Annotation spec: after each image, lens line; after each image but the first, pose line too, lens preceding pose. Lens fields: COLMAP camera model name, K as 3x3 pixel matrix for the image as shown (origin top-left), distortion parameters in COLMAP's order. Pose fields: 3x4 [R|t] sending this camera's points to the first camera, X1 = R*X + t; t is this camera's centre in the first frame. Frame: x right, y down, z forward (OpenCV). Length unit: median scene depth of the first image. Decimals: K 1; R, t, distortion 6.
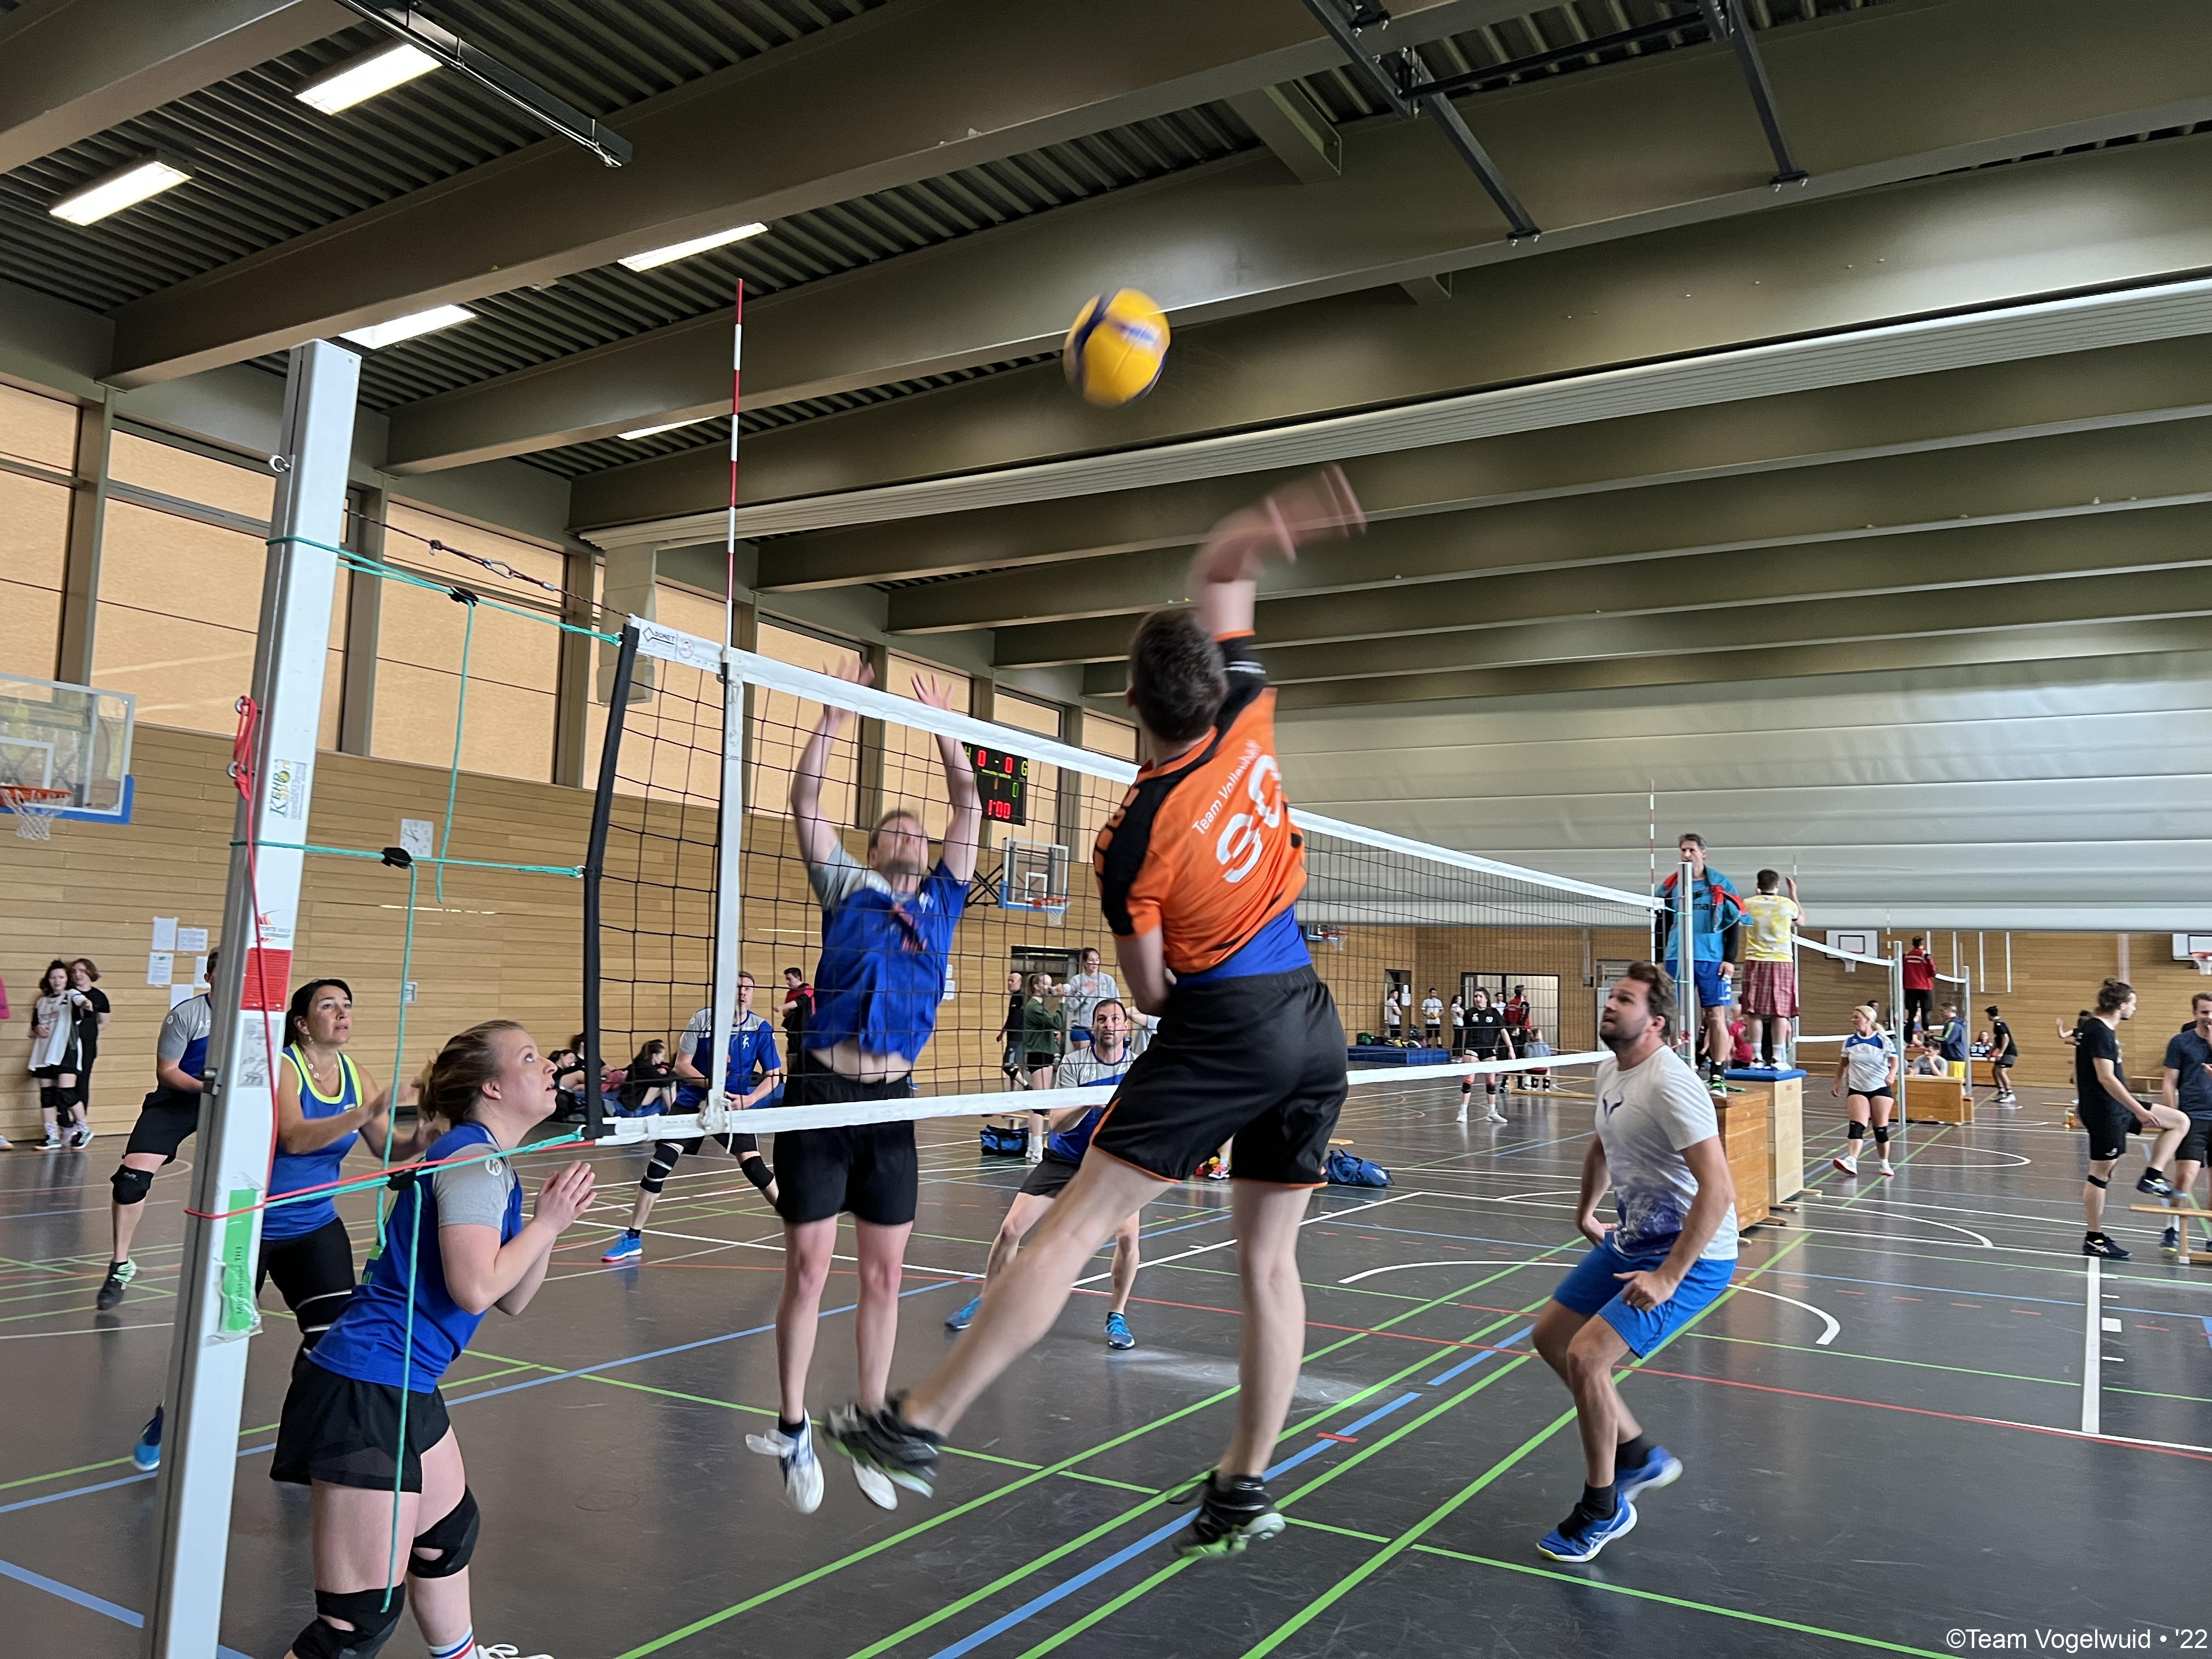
lens RADIAL K [[1657.7, 0, 1079.1], [0, 1657.7, 829.8], [0, 0, 1]] dist [0.048790, -0.045805]
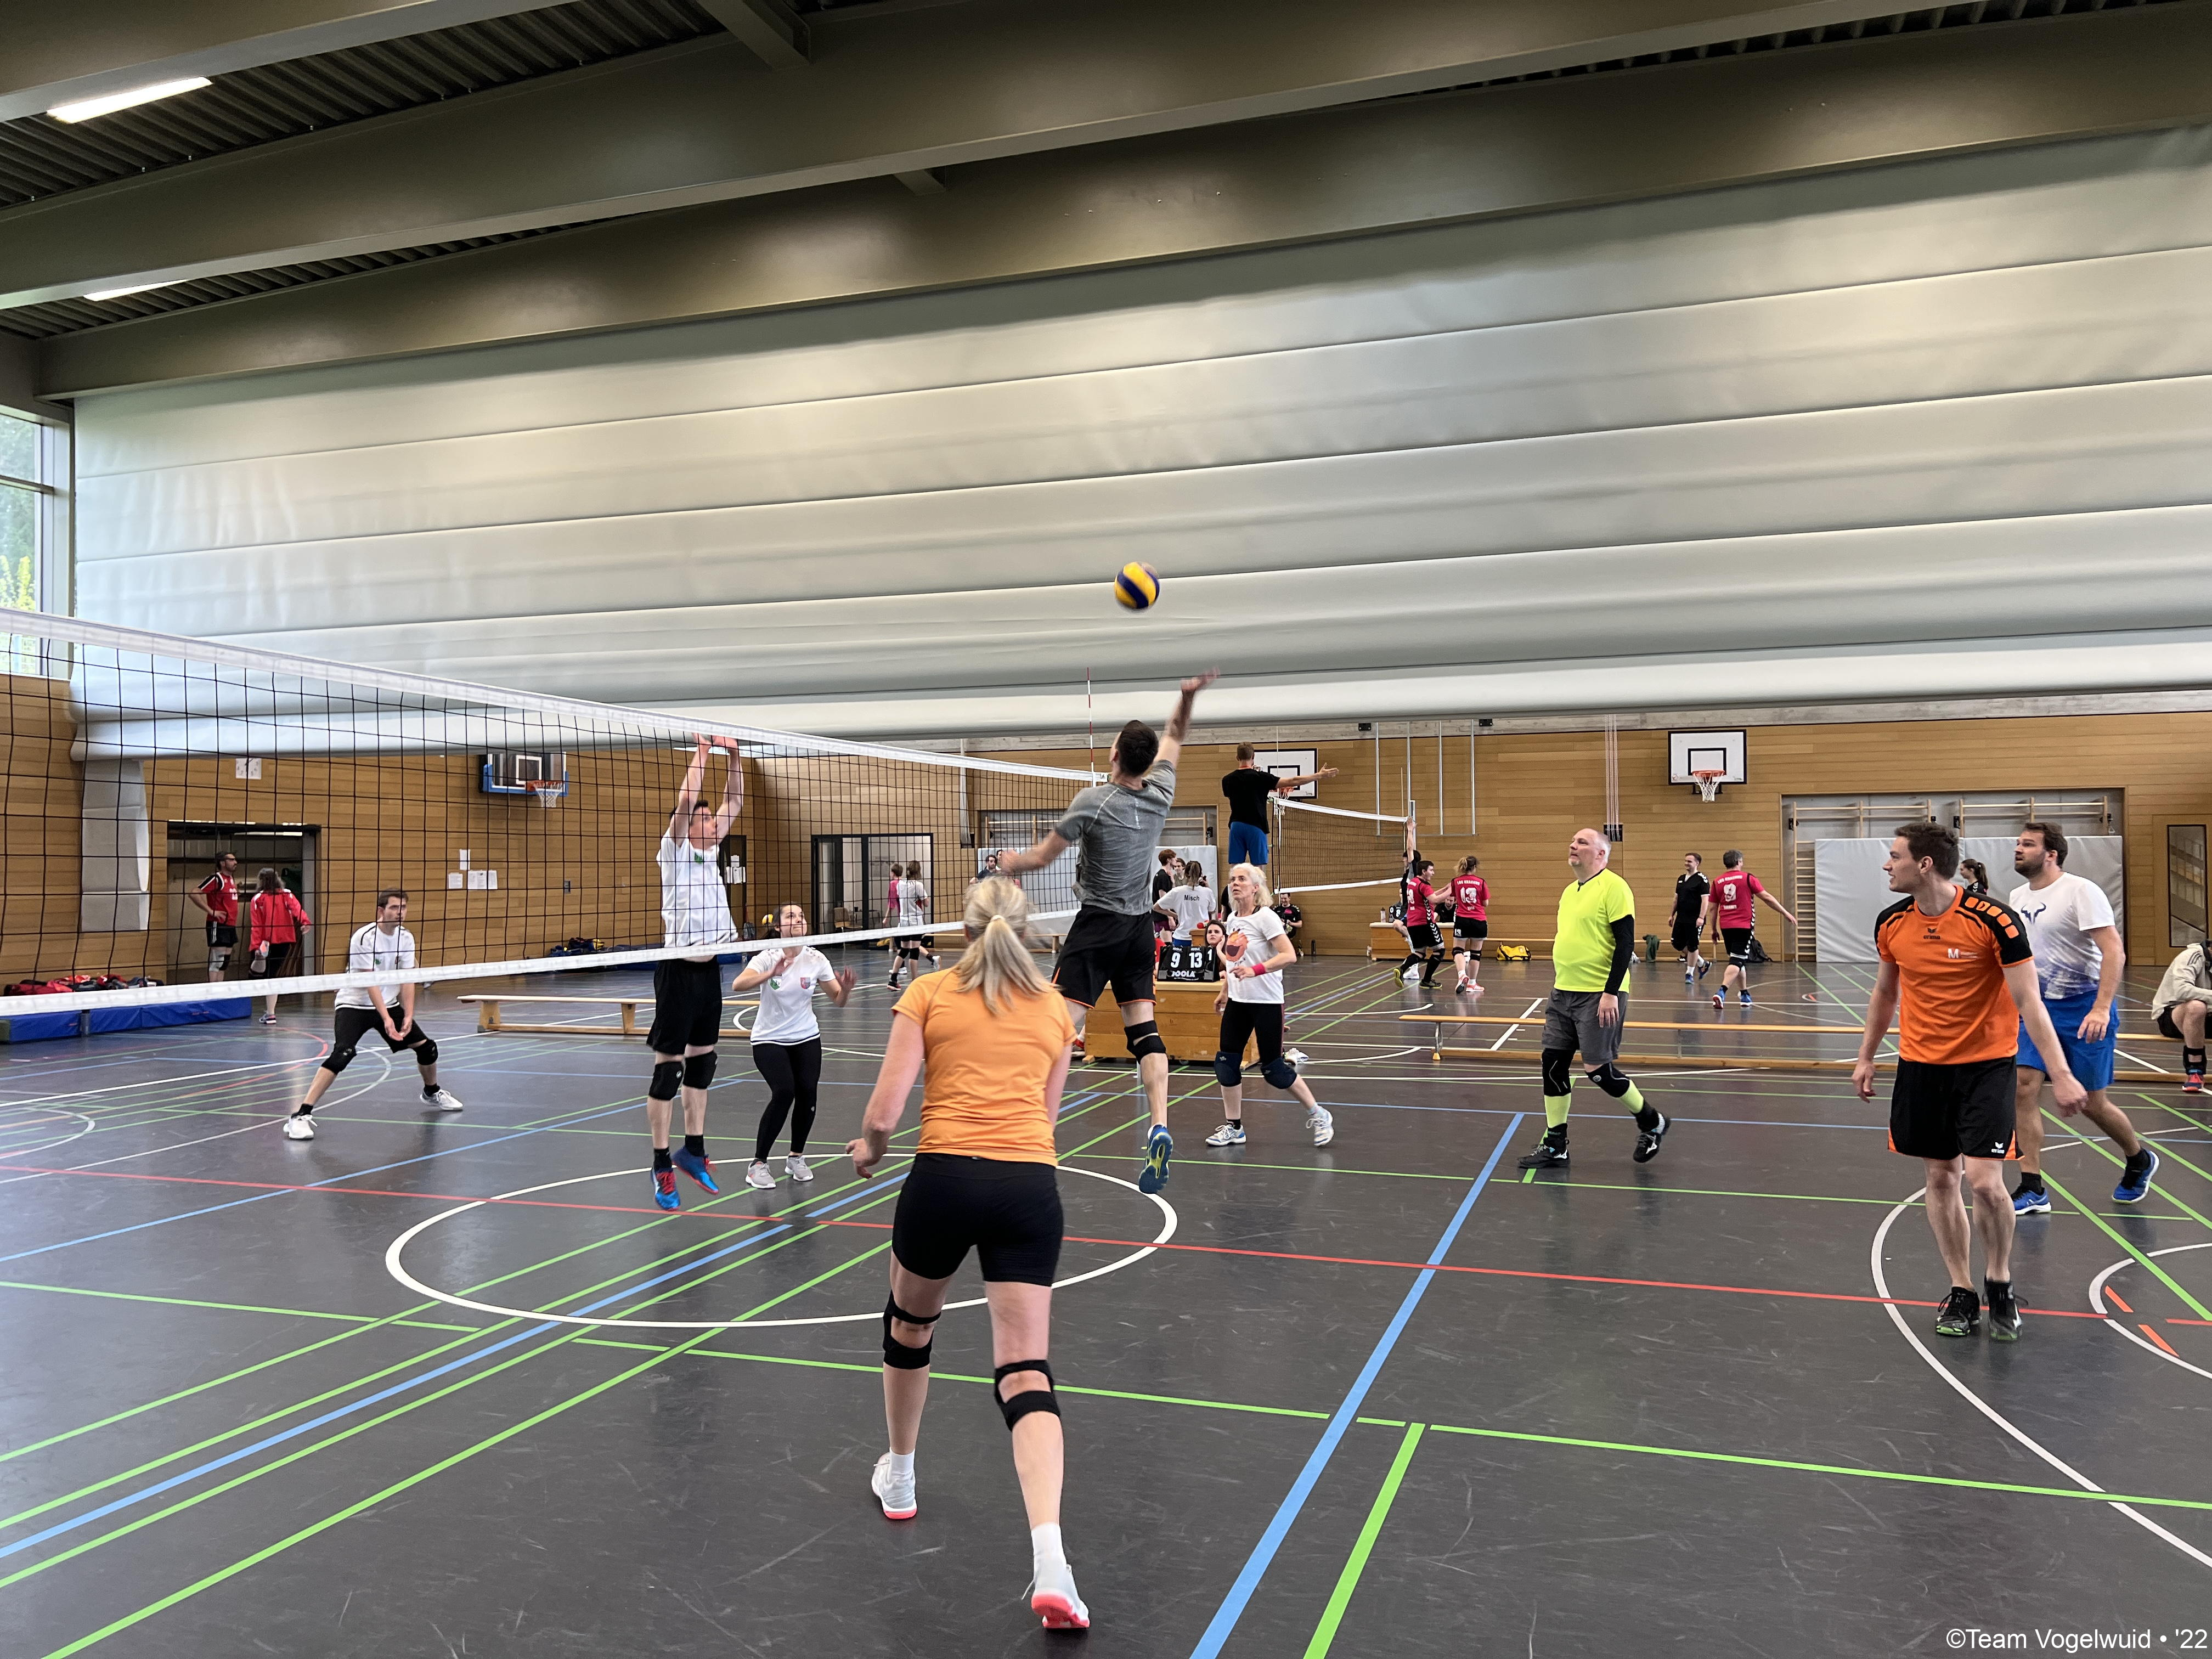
lens RADIAL K [[1661.5, 0, 1087.0], [0, 1661.5, 837.8], [0, 0, 1]] dist [0.045850, -0.050026]
pose [[0.978916, -0.034104, 0.201398, 0.093140], [0.017960, 0.996516, 0.081448, -0.004401], [-0.203474, -0.076114, 0.976117, -0.057493]]
